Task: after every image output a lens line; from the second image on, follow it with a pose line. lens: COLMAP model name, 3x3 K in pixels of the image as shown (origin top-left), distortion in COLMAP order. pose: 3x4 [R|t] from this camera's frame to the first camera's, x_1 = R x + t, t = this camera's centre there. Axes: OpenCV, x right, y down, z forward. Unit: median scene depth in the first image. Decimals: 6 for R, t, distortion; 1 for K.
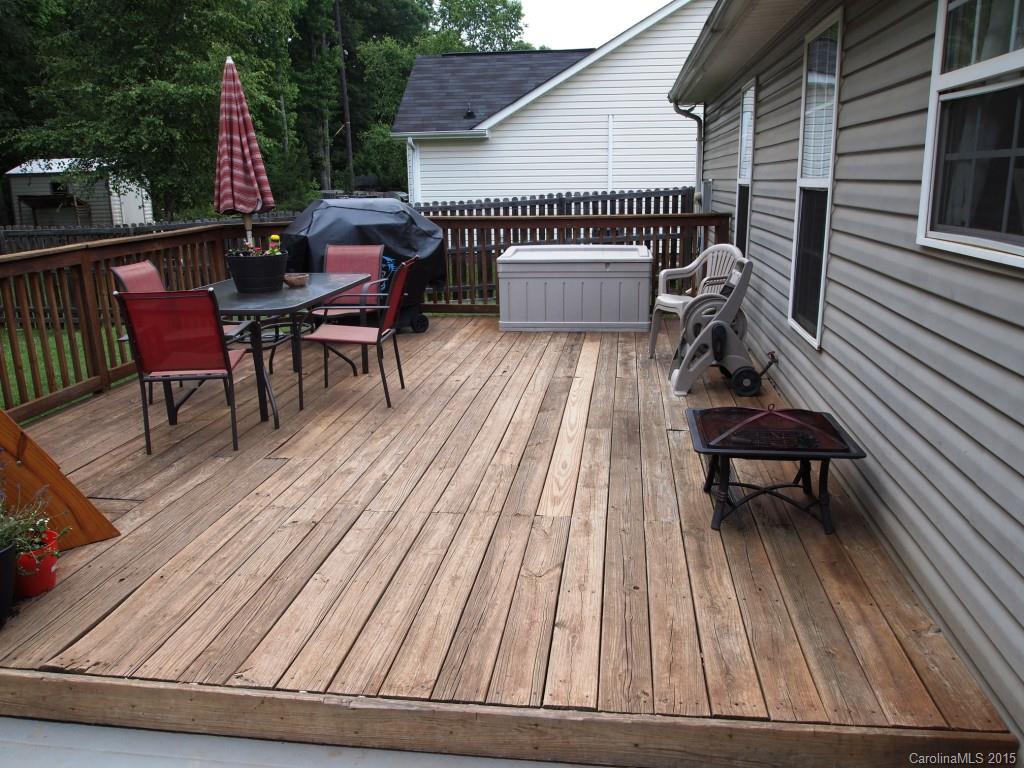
lens RADIAL K [[825.9, 0, 512.0], [0, 825.9, 384.0], [0, 0, 1]] dist [-0.039166, -0.004052]
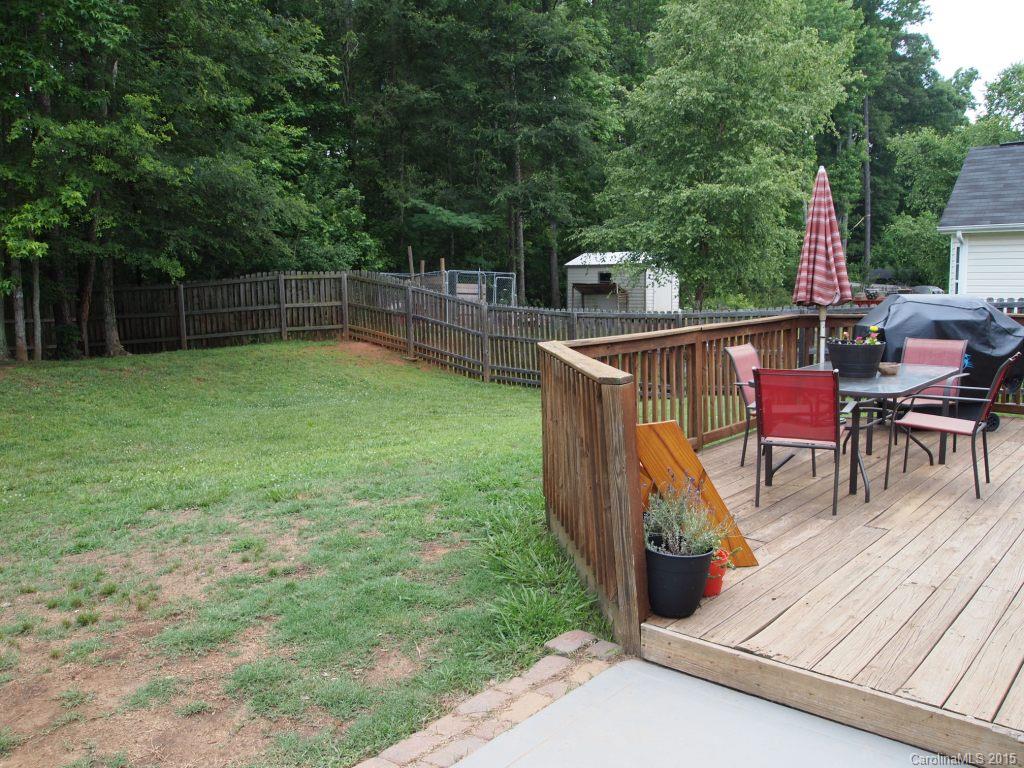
lens RADIAL K [[825.9, 0, 512.0], [0, 825.9, 384.0], [0, 0, 1]] dist [-0.039166, -0.004052]
pose [[0.835085, 0.073725, -0.545159, -0.068407], [-0.131977, 0.988888, -0.068433, 0.024662], [0.534056, 0.129096, 0.835535, -0.119042]]
